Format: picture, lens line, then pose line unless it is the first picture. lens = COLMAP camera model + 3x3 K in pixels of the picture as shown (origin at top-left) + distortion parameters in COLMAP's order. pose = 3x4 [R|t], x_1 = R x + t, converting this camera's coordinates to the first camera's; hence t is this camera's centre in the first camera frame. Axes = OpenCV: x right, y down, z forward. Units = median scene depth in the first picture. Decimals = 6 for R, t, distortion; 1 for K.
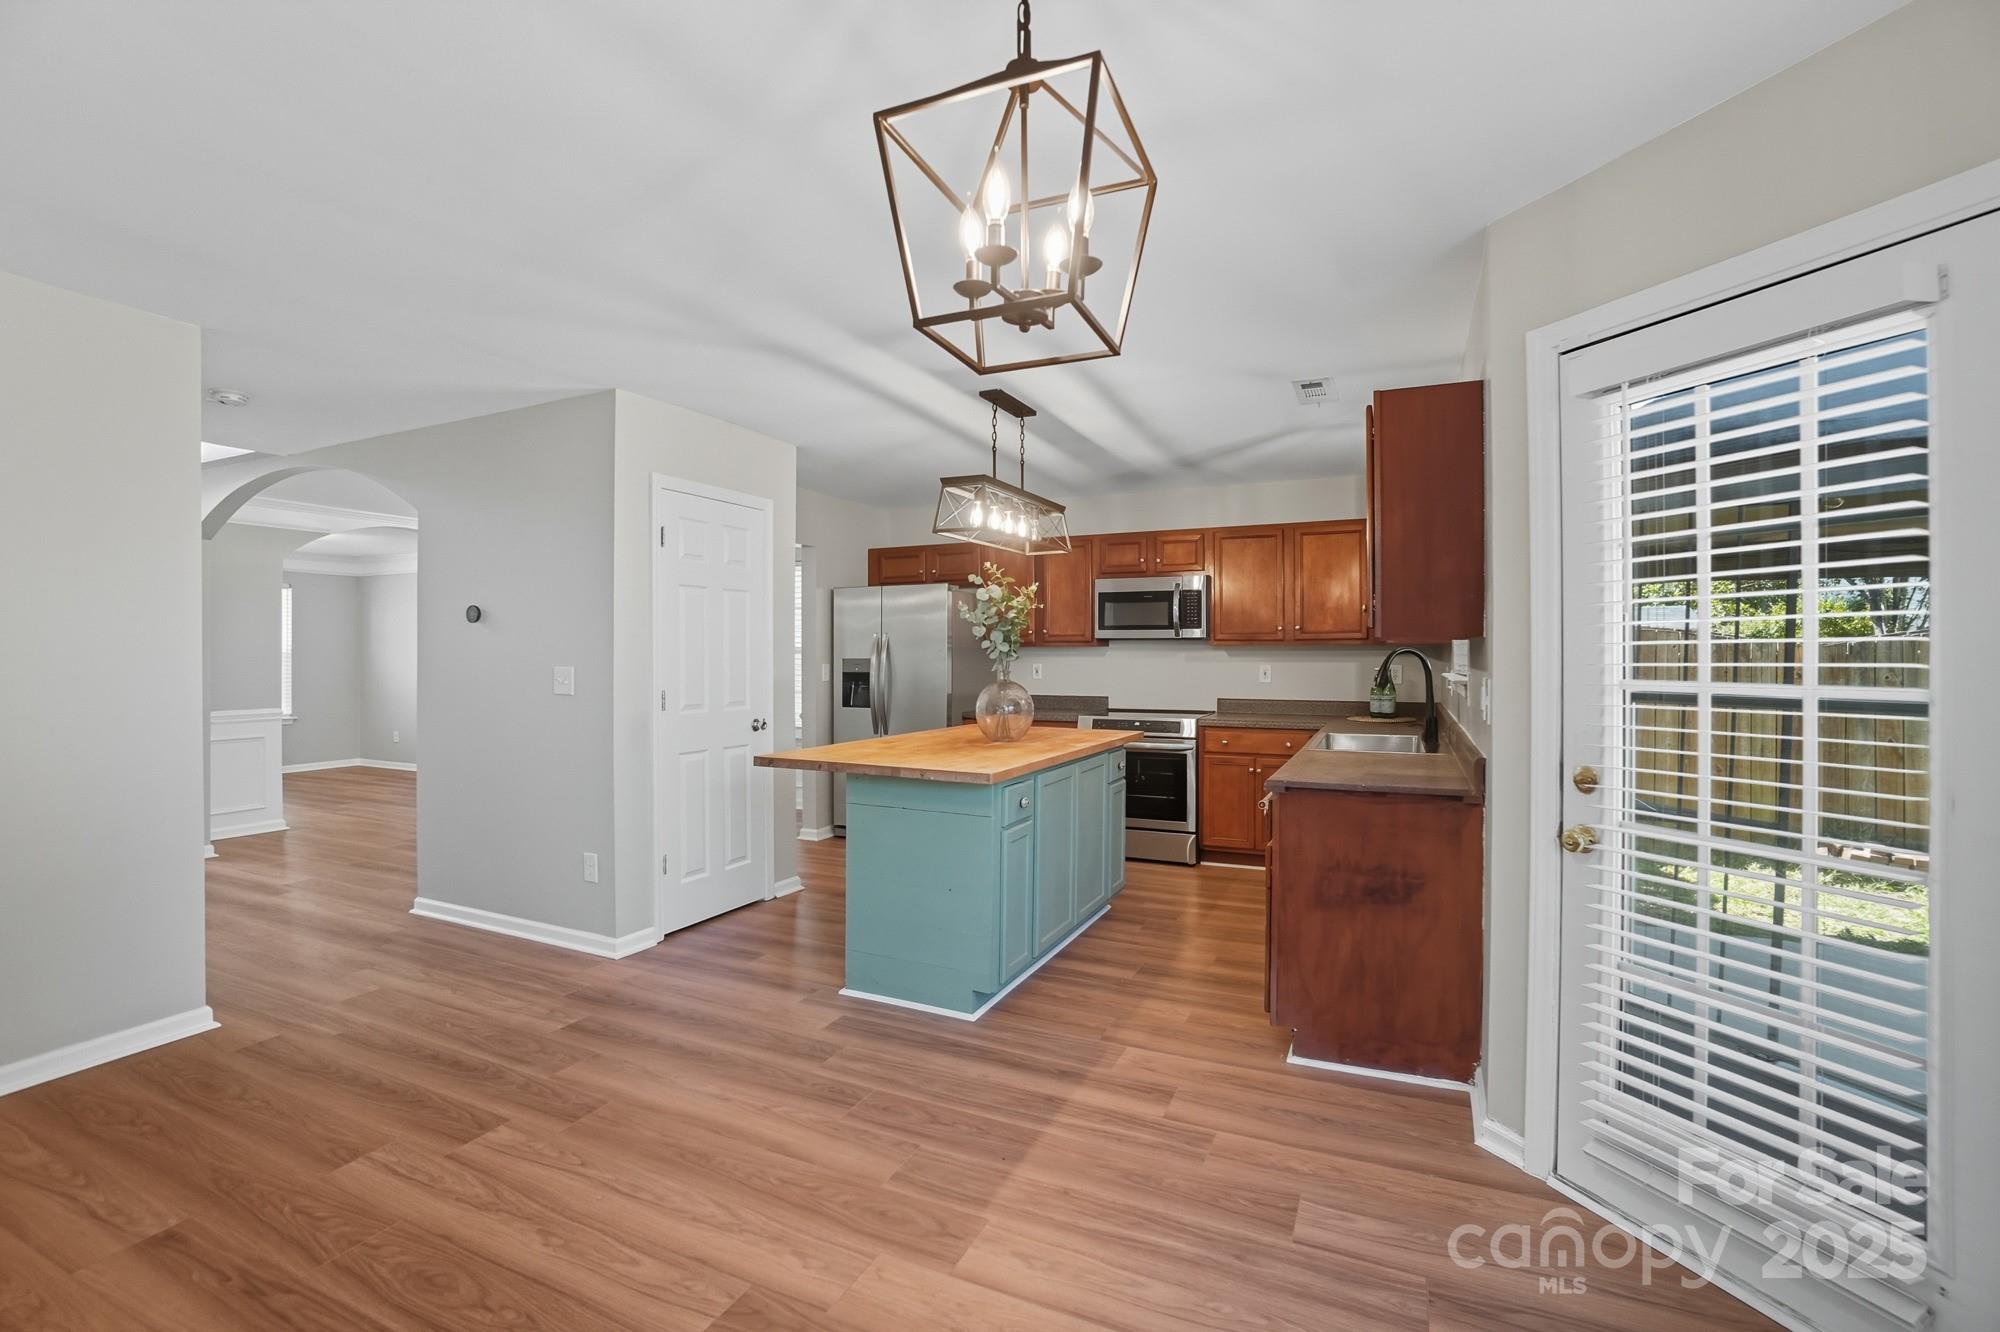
lens RADIAL K [[889.2, 0, 982.8], [0, 889.2, 659.9], [0, 0, 1]] dist [-0.065270, 0.018016]
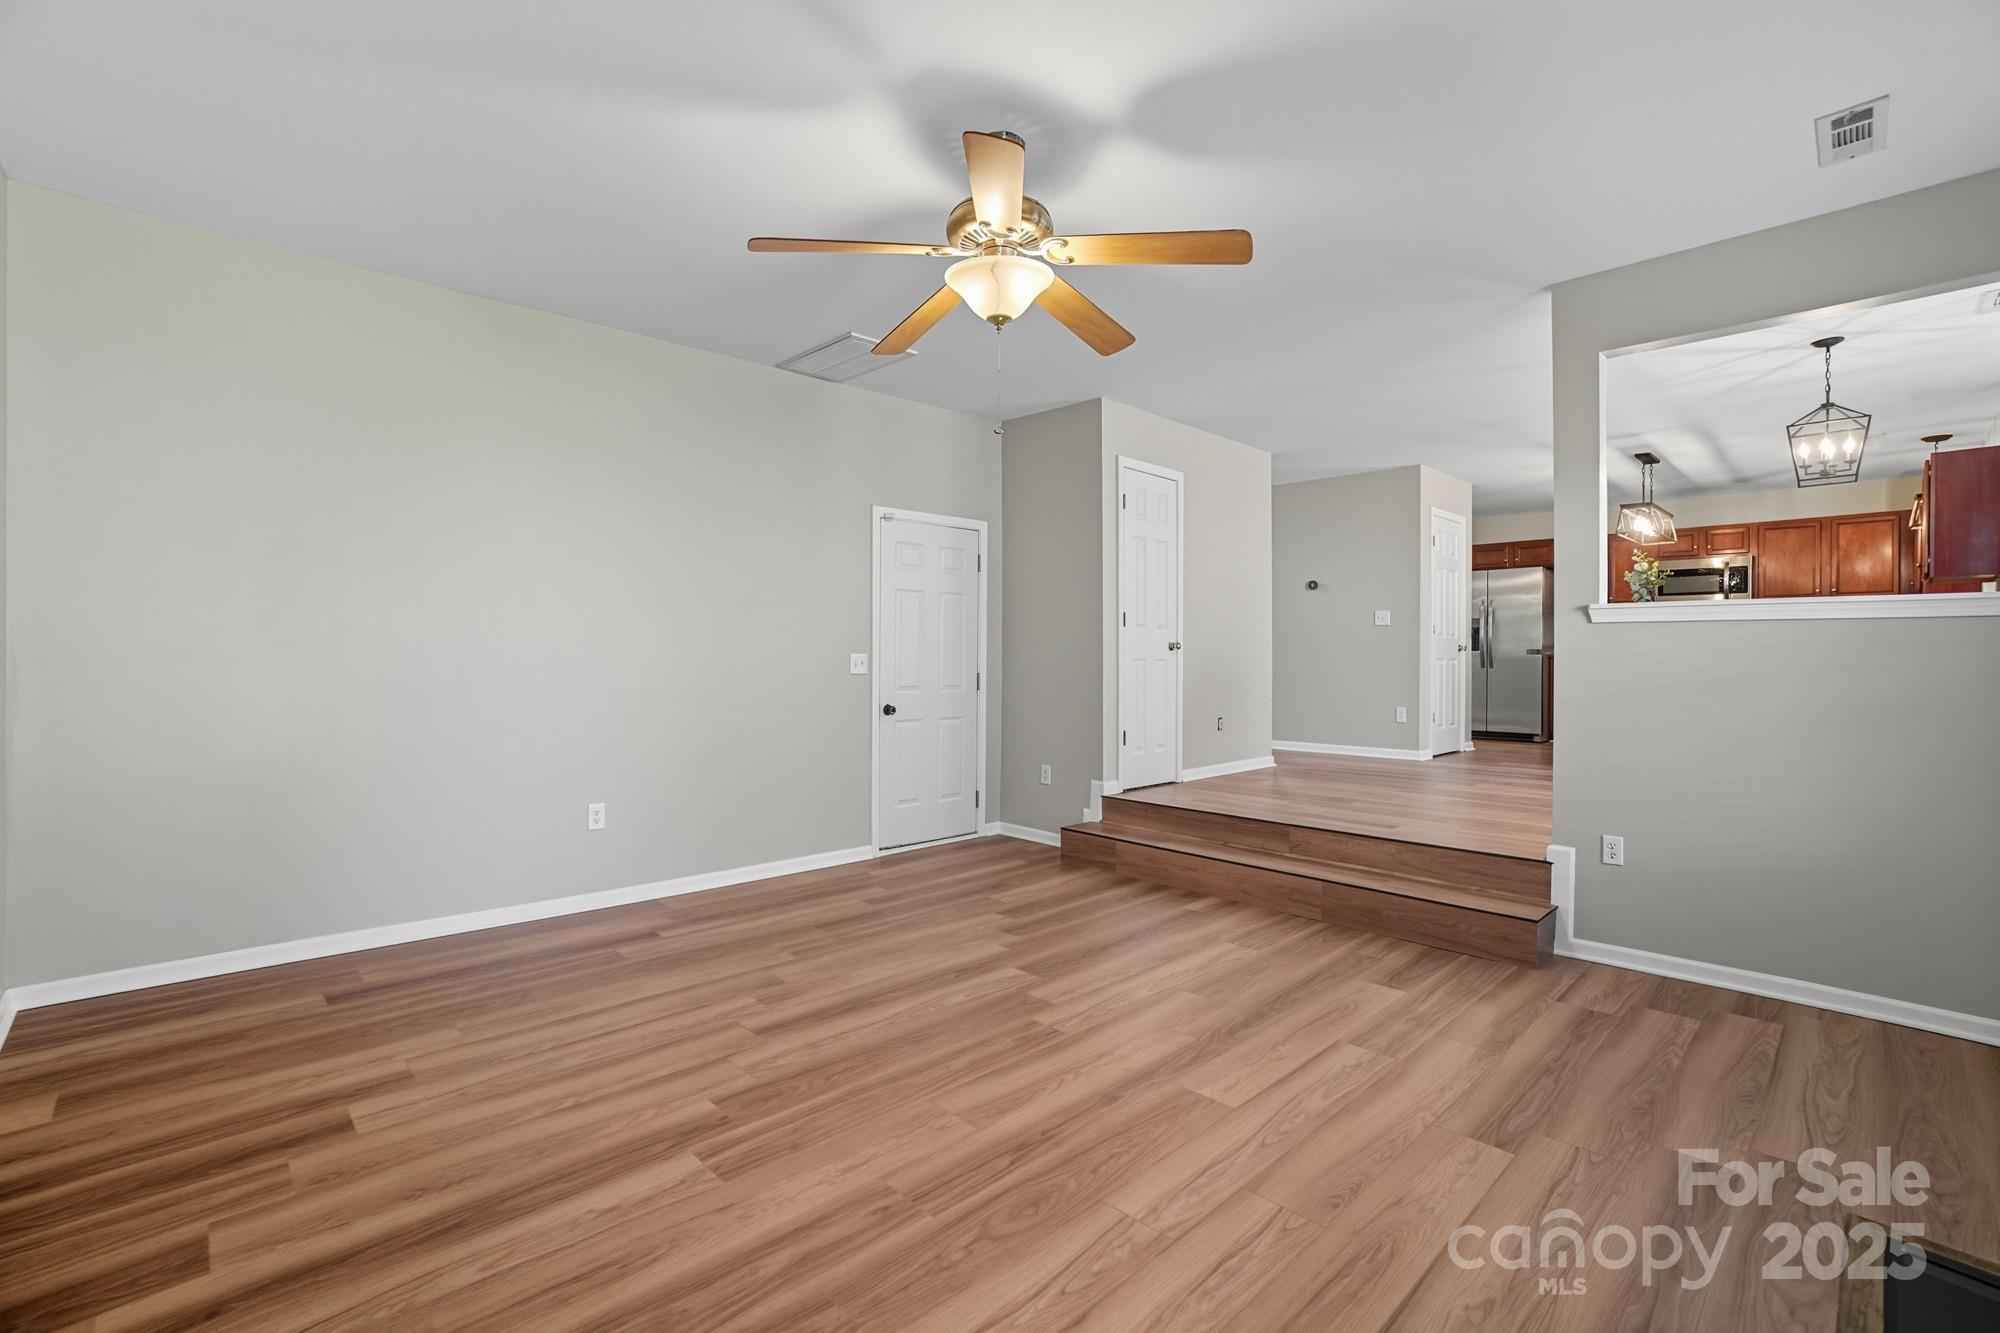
lens RADIAL K [[889.2, 0, 982.8], [0, 889.2, 660.4], [0, 0, 1]] dist [-0.065270, 0.018016]
pose [[0.930153, 0.004161, -0.367148, -0.442881], [-0.007306, 0.999948, -0.007178, 0.103210], [0.367099, 0.009359, 0.930135, -0.826351]]
